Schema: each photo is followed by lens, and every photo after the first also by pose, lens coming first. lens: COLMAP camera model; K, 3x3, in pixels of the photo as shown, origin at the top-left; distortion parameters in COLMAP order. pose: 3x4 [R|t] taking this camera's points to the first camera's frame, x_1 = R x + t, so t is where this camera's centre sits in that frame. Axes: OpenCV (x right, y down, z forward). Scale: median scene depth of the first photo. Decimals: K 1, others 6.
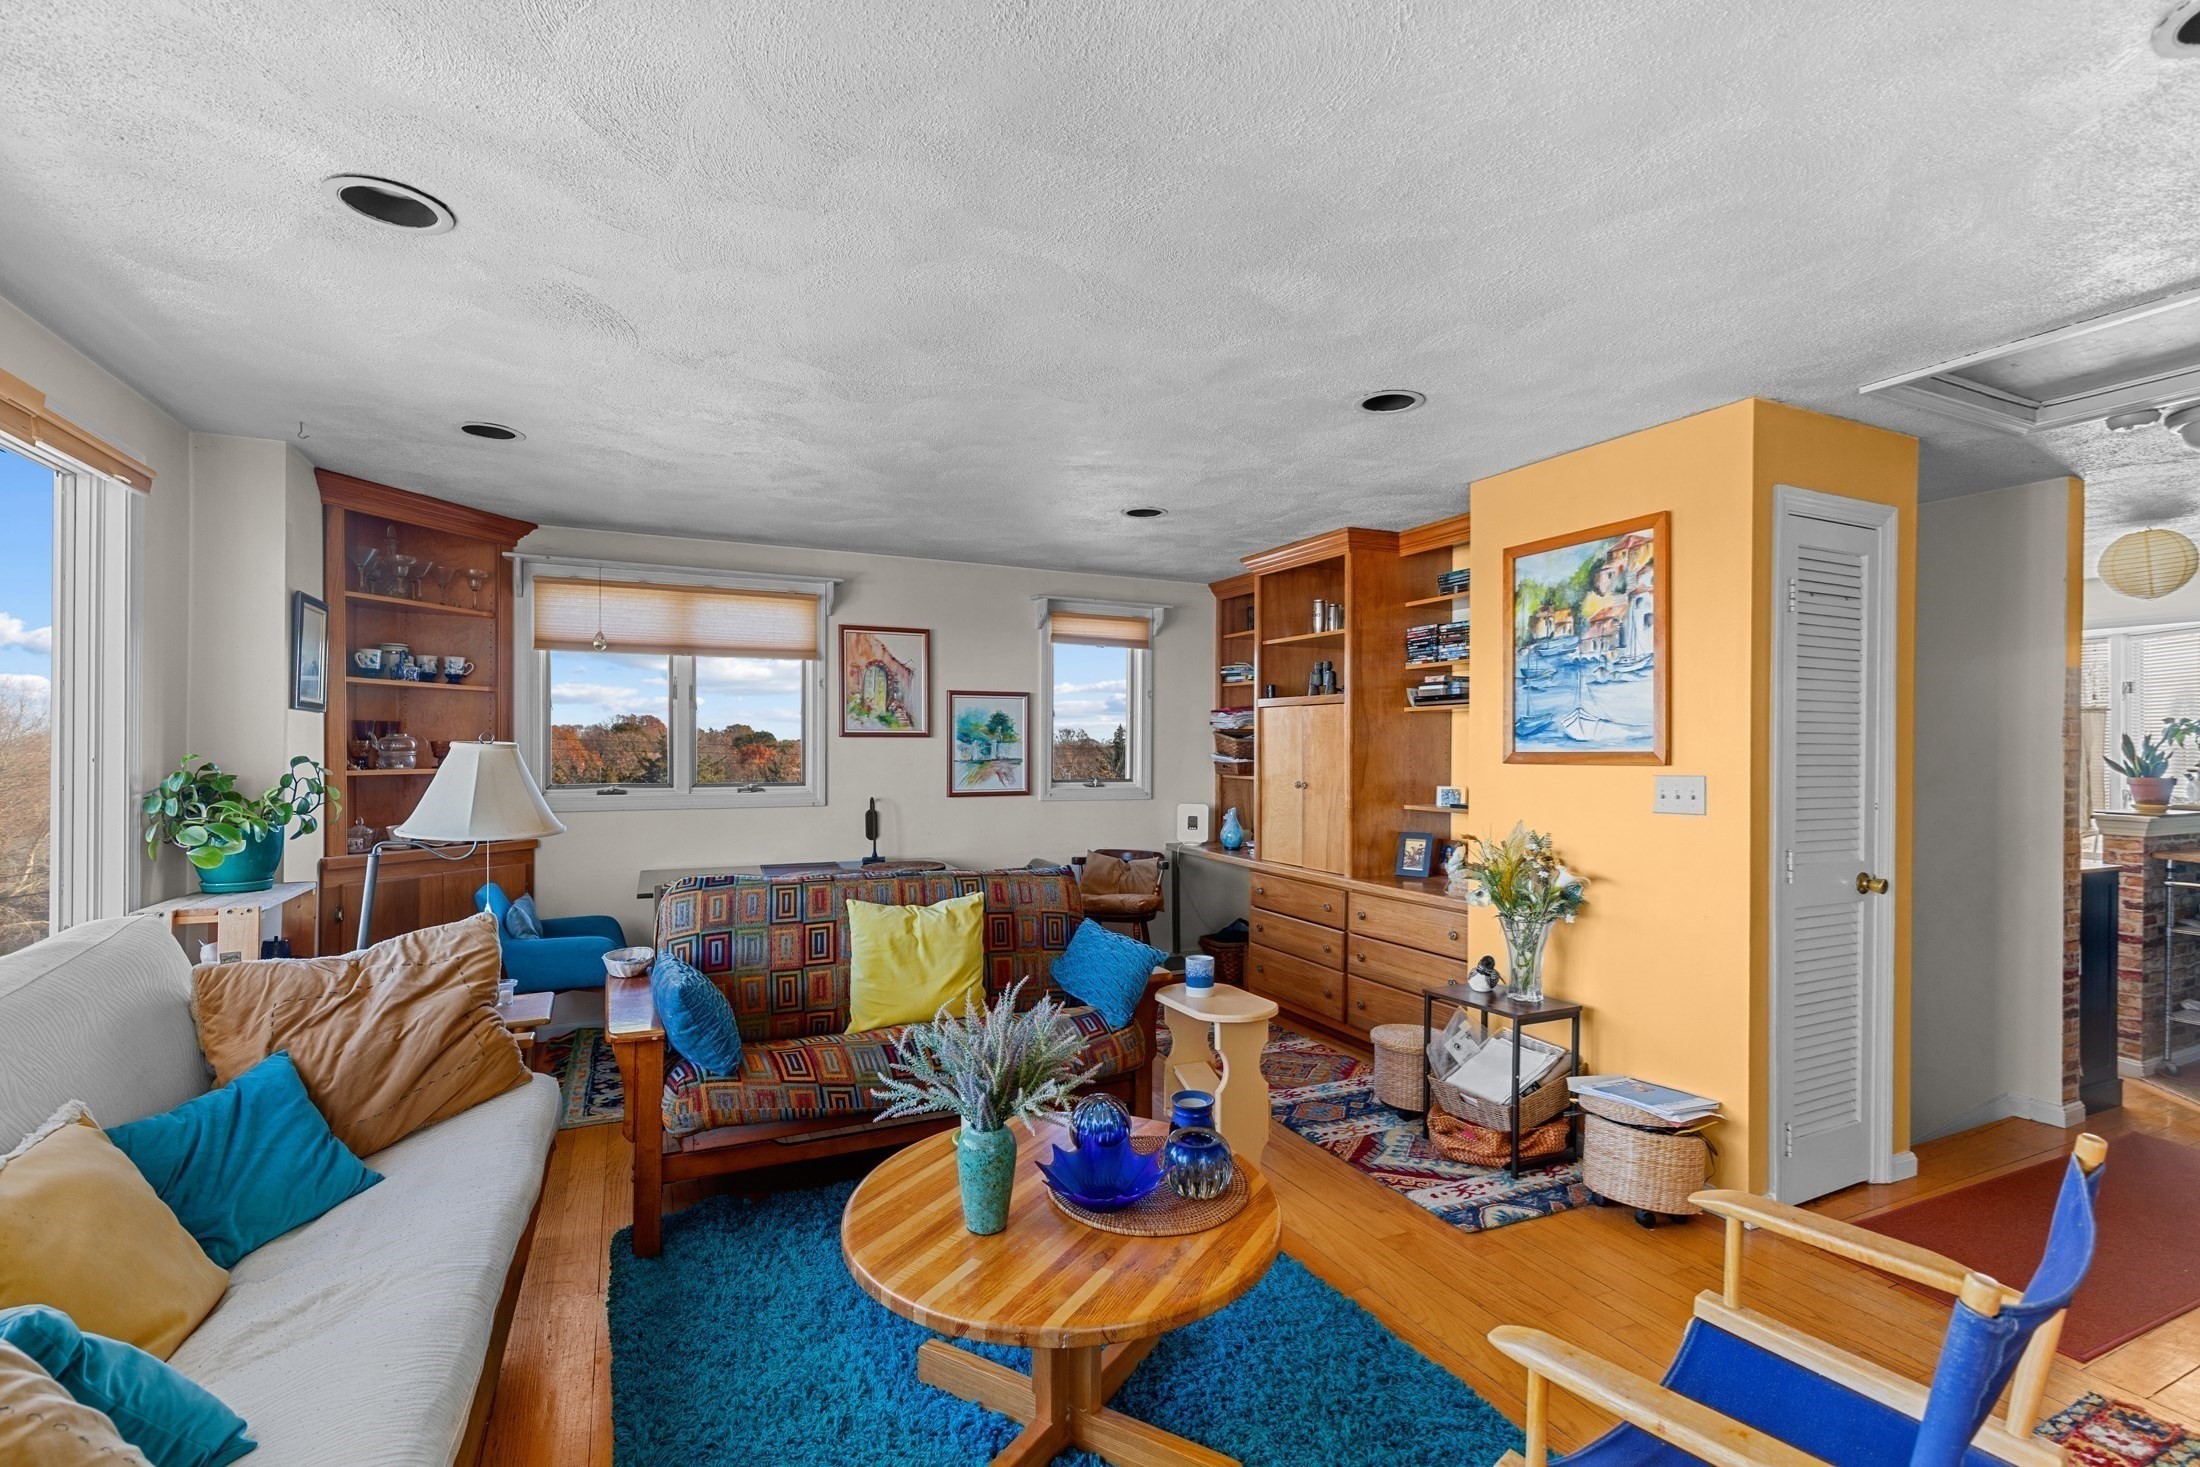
lens RADIAL K [[992.8, 0, 1111.9], [0, 992.8, 750.1], [0, 0, 1]] dist [0.010553, -0.002706]
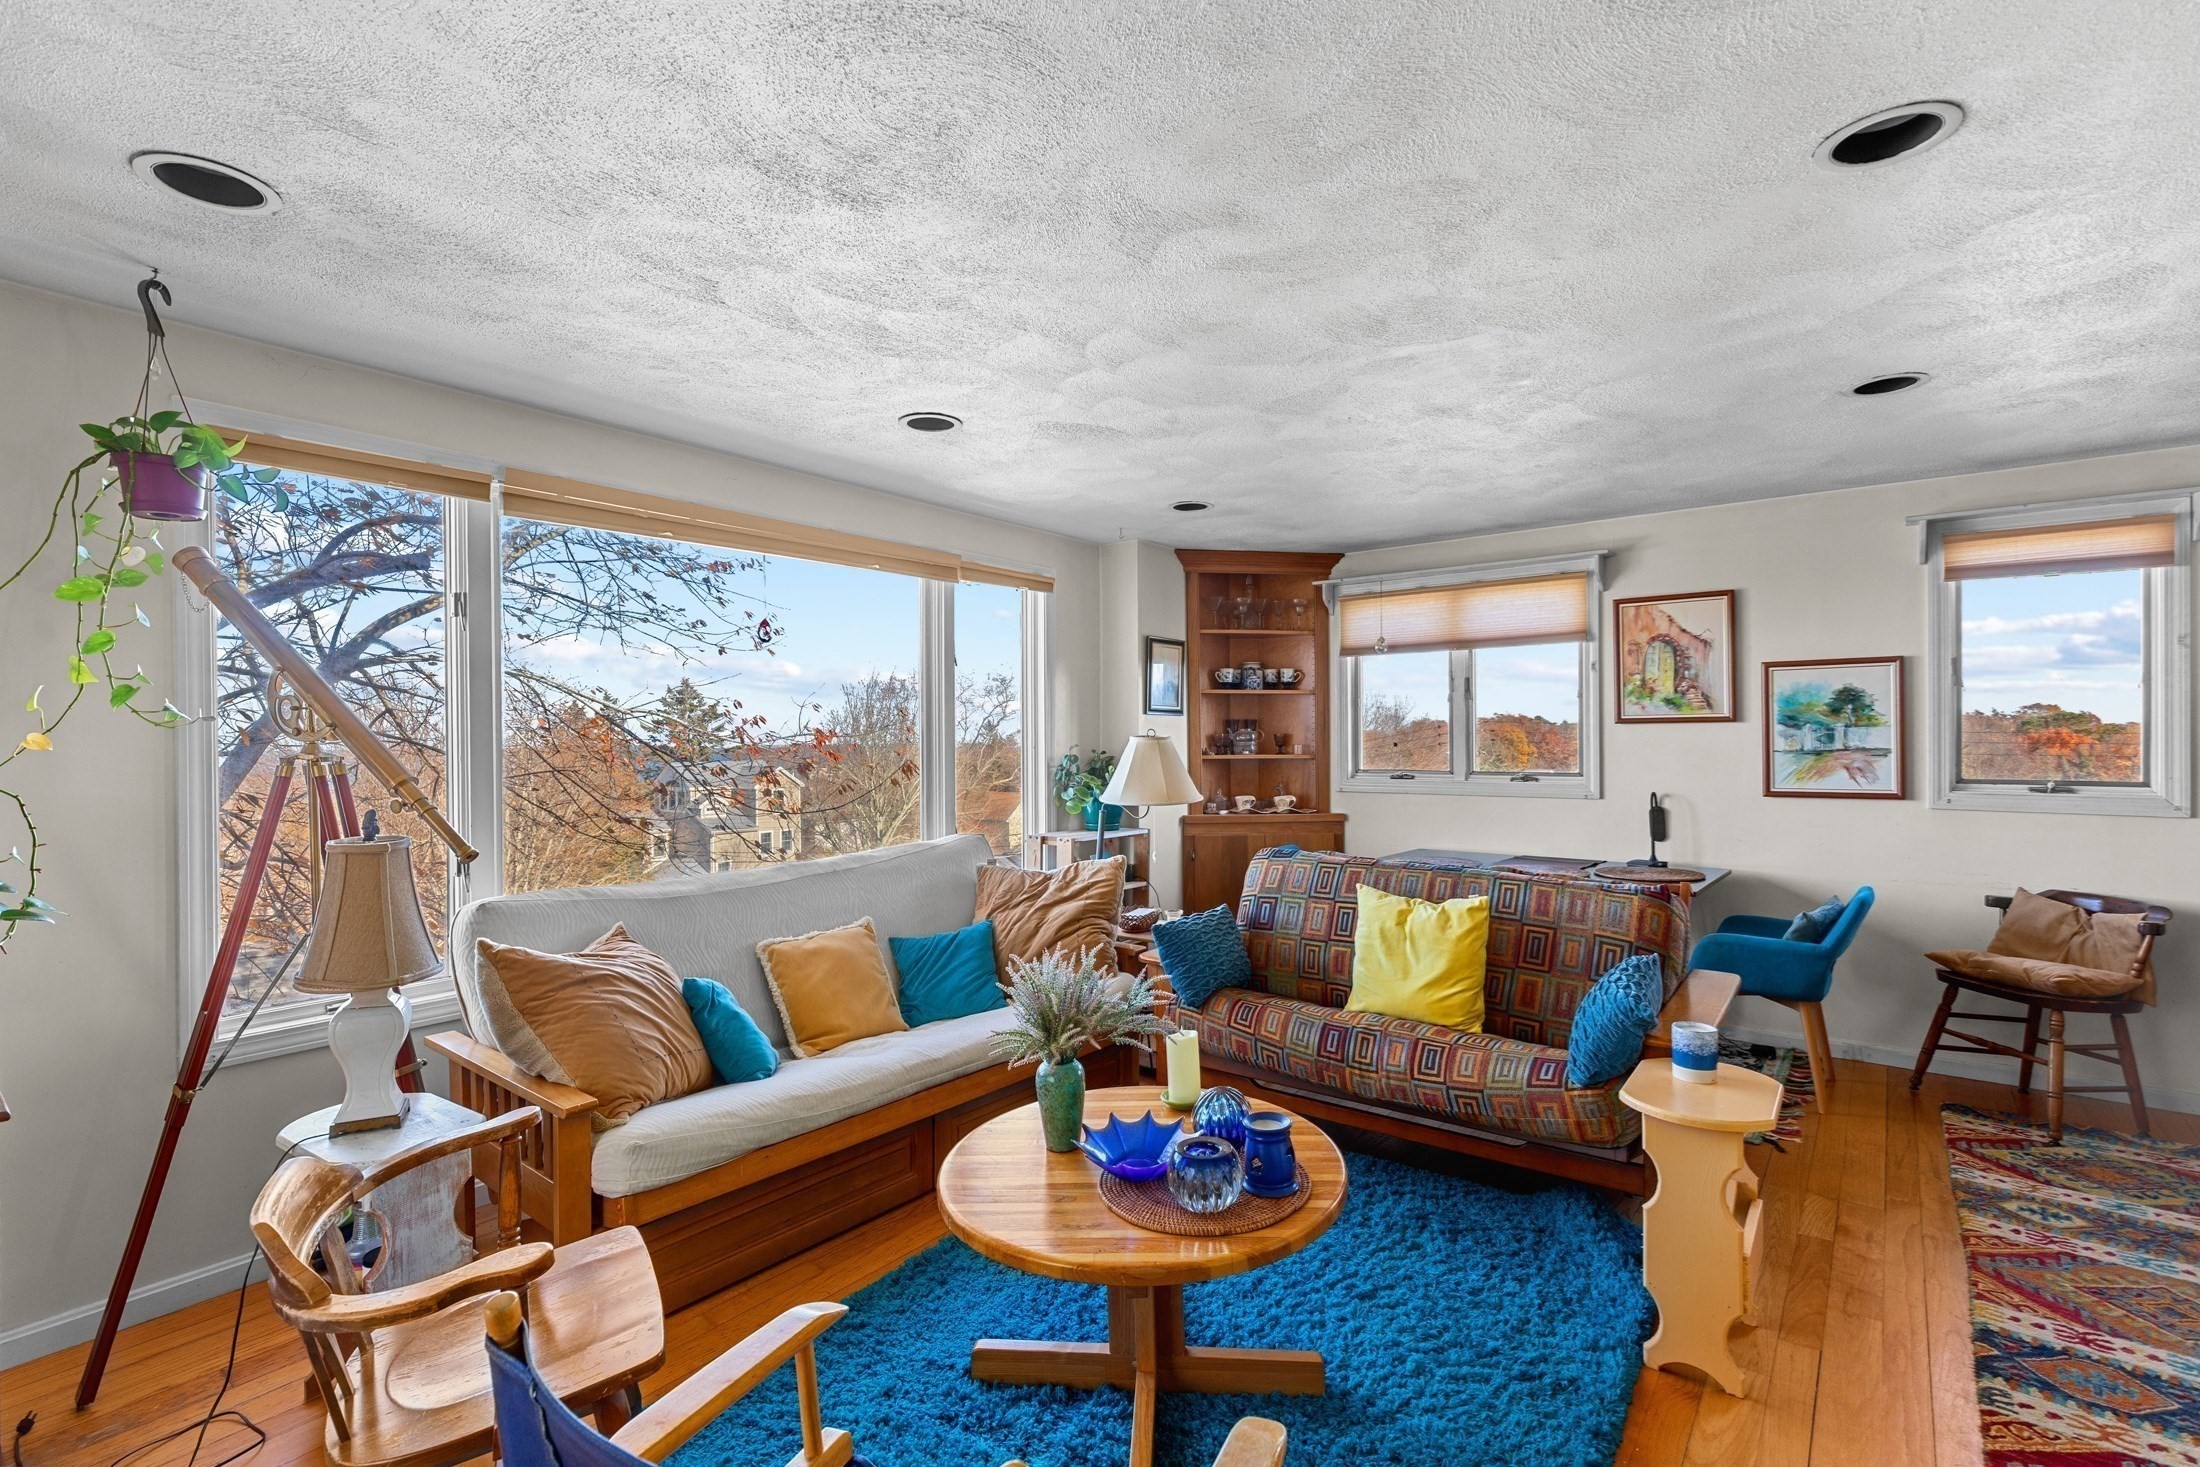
lens RADIAL K [[992.8, 0, 1112.9], [0, 992.8, 739.5], [0, 0, 1]] dist [0.010553, -0.002706]
pose [[0.451604, -0.004841, -0.892205, 0.336270], [0.006040, 0.999979, -0.002368, 0.000448], [0.892198, -0.004319, 0.451624, 0.186096]]
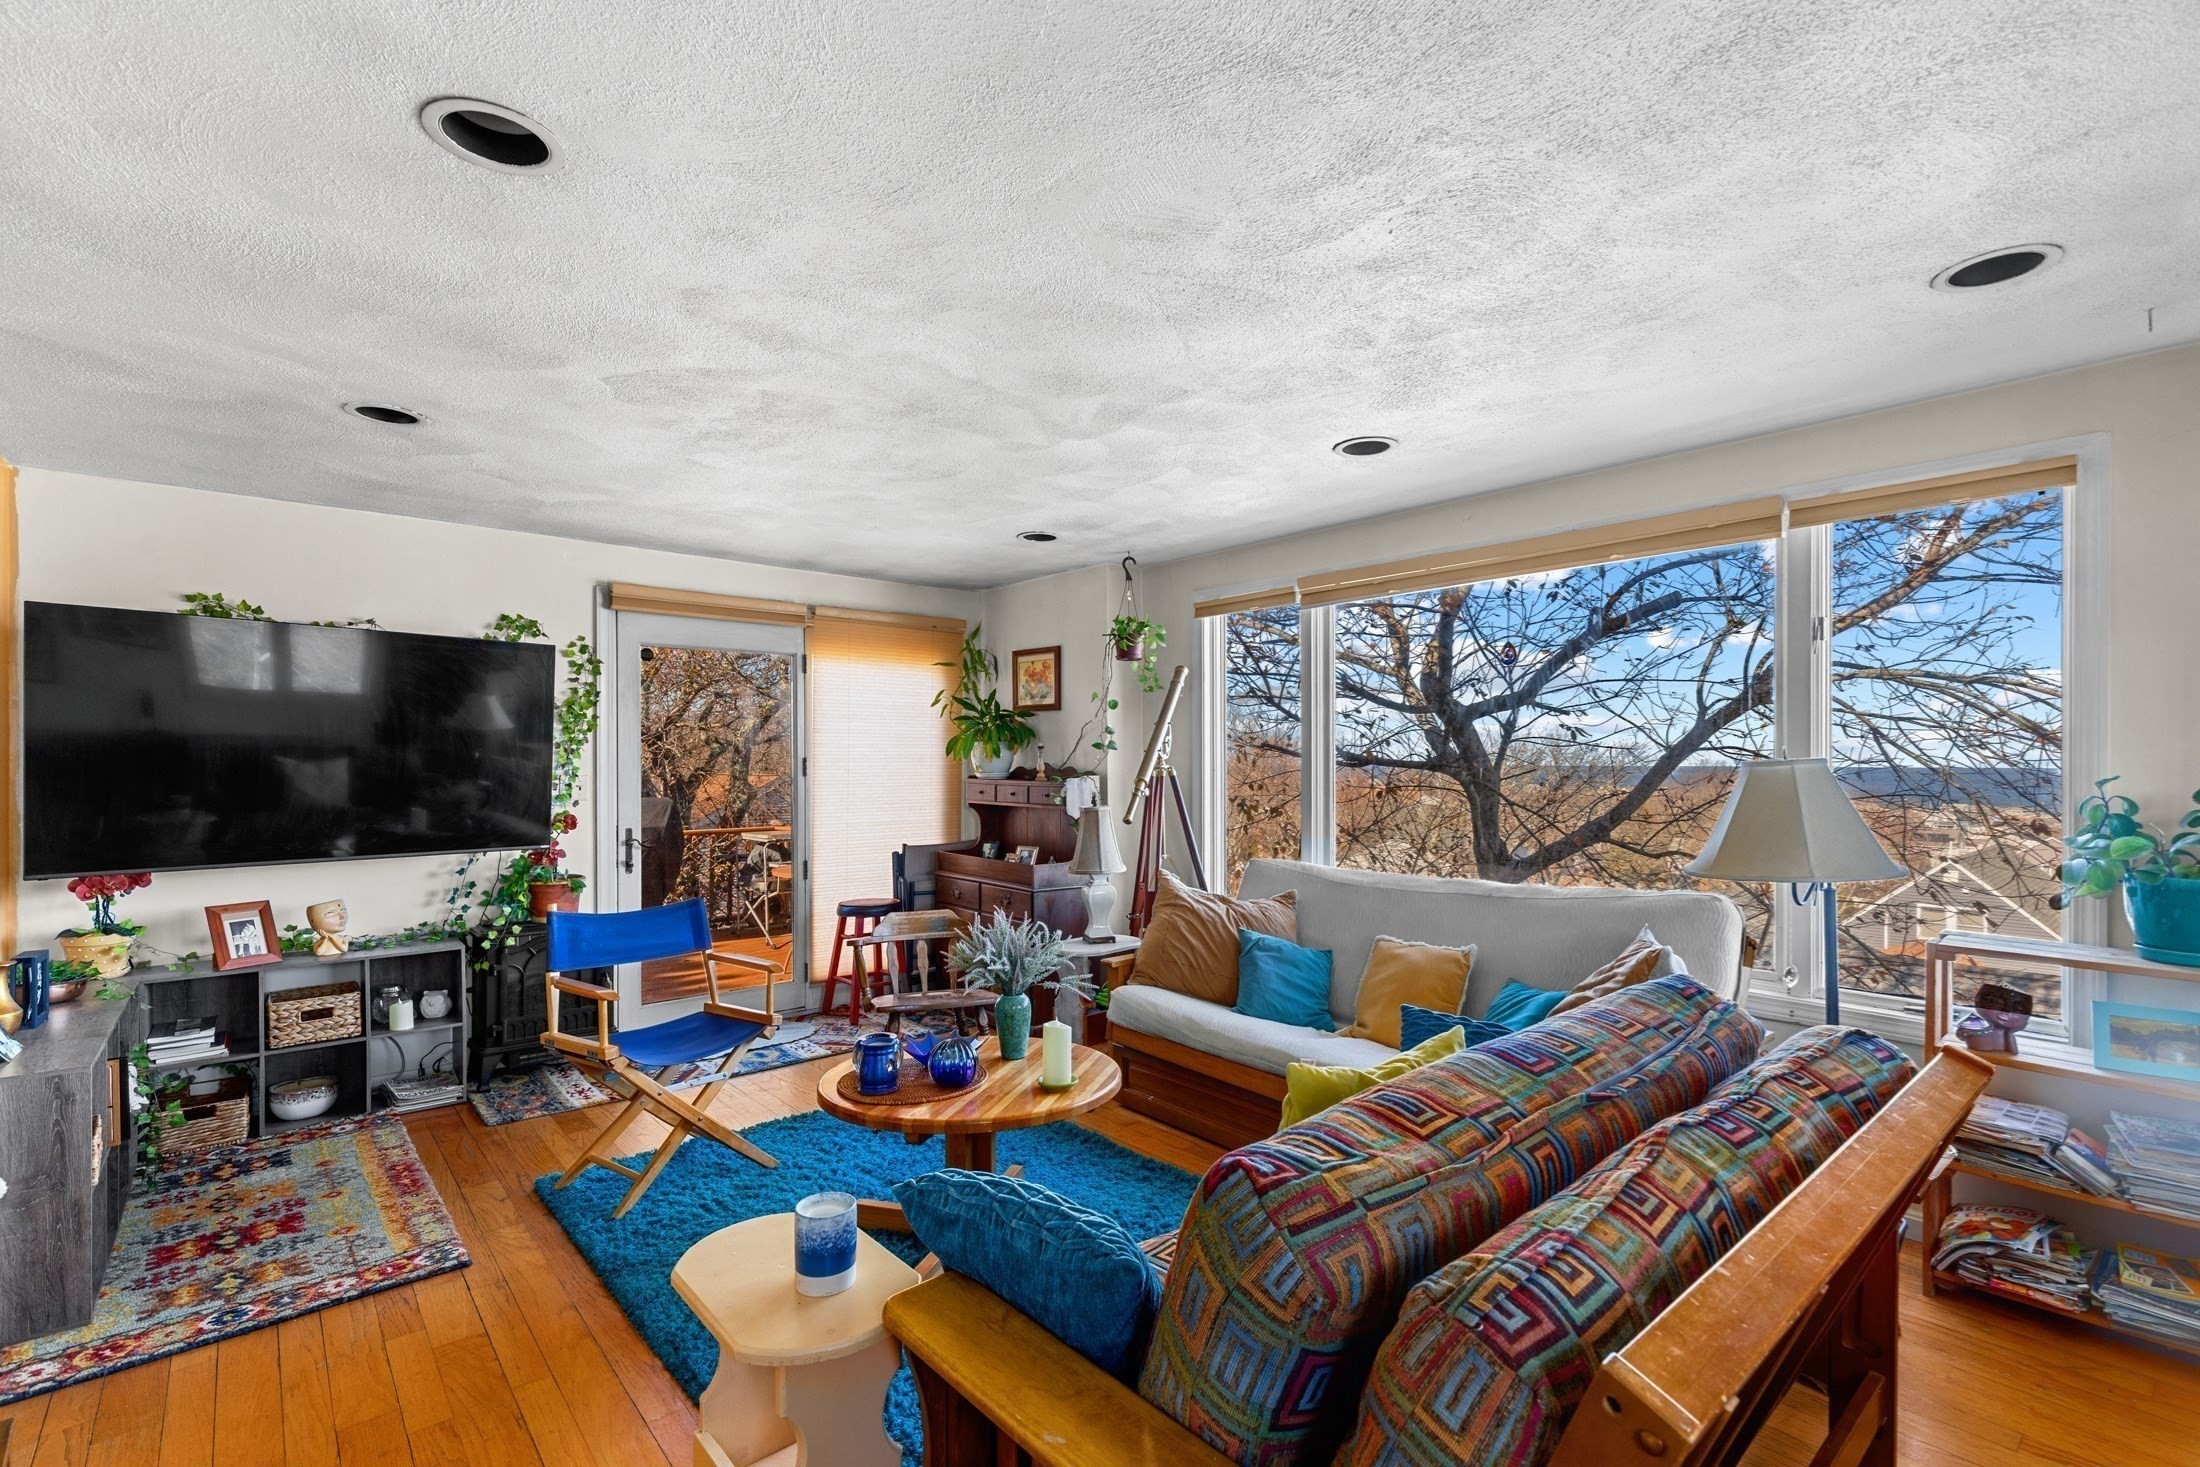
lens RADIAL K [[992.8, 0, 1109.0], [0, 992.8, 762.8], [0, 0, 1]] dist [0.010553, -0.002706]
pose [[-0.961752, -0.004131, -0.273892, 0.060301], [-0.005920, 0.999966, 0.005703, -0.003539], [0.273859, 0.007106, -0.961744, 0.917393]]
